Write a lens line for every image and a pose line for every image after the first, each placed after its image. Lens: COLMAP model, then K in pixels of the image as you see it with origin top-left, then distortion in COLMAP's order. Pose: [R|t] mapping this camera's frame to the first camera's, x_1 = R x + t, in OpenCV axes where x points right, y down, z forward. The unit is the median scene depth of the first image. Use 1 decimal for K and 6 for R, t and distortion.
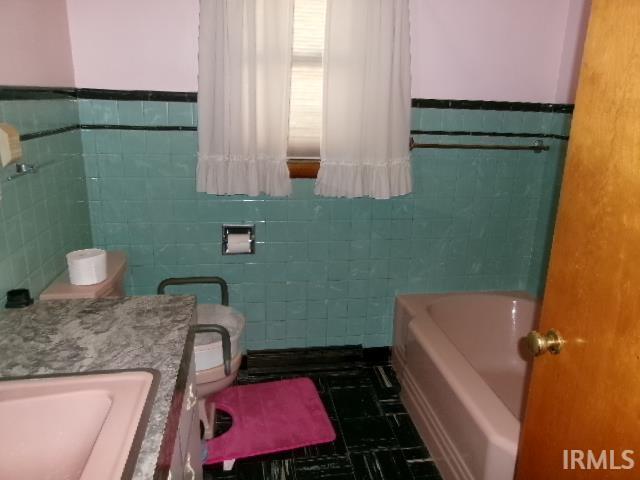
lens RADIAL K [[505.6, 0, 320.0], [0, 505.6, 240.0], [0, 0, 1]] dist [0.001517, 0.009143]
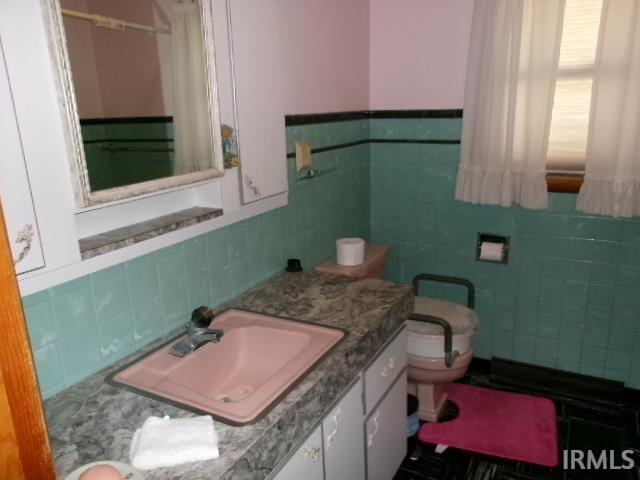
lens RADIAL K [[505.6, 0, 320.0], [0, 505.6, 240.0], [0, 0, 1]] dist [0.001517, 0.009143]
pose [[0.790511, 0.118042, -0.600965, 0.209830], [-0.124716, 0.991716, 0.030742, -0.004836], [0.599616, 0.050648, 0.798684, -0.054878]]
